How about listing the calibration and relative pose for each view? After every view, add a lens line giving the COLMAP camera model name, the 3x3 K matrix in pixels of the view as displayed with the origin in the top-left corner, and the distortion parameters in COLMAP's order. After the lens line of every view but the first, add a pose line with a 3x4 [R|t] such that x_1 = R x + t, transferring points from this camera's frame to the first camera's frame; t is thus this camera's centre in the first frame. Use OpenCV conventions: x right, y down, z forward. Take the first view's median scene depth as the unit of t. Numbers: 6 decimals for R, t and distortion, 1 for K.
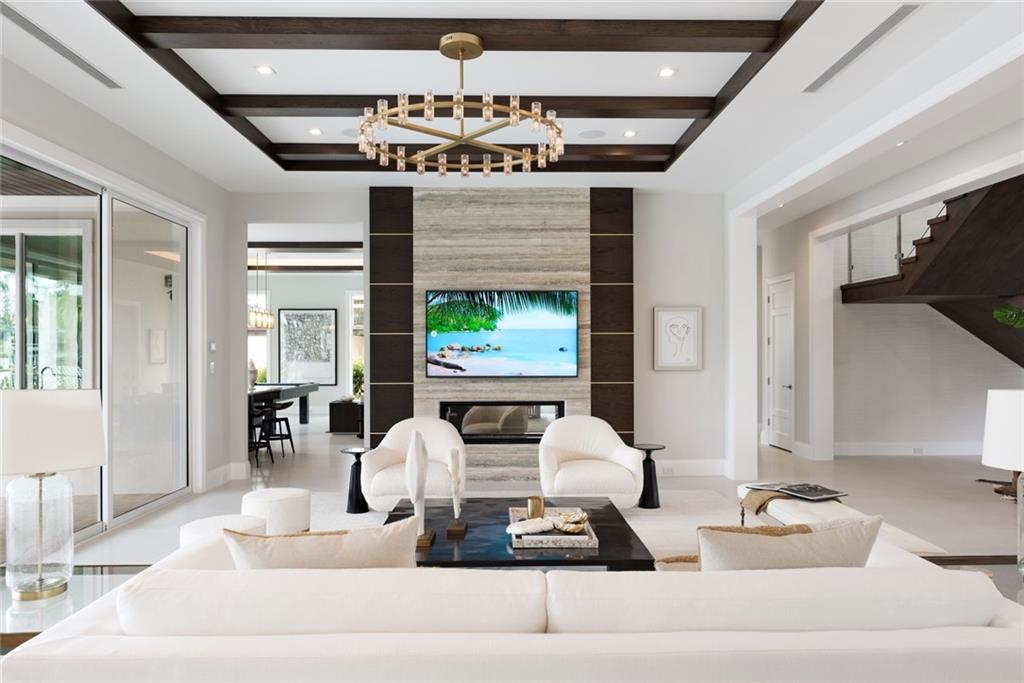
lens RADIAL K [[676.1, 0, 514.6], [0, 676.1, 352.5], [0, 0, 1]] dist [-0.000610, -0.002867]
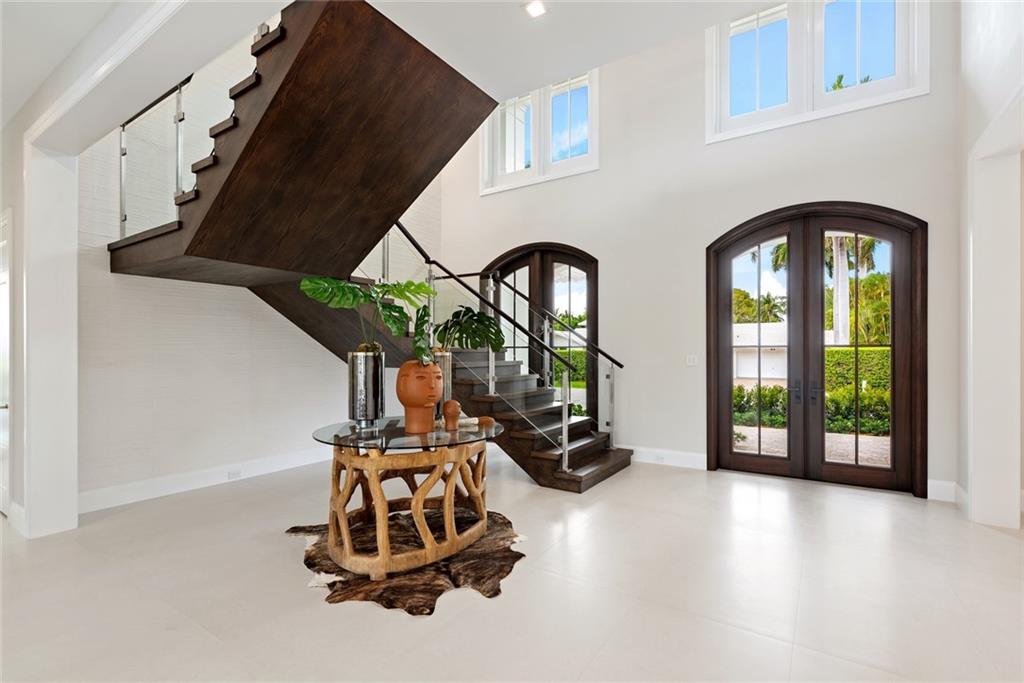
lens RADIAL K [[469.9, 0, 512.4], [0, 469.9, 353.1], [0, 0, 1]] dist [-0.000490, -0.000065]
pose [[0.574736, 0.002428, 0.818335, 0.350827], [-0.002468, 0.999996, -0.001234, 0.005491], [-0.818335, -0.001310, 0.574740, 0.443445]]
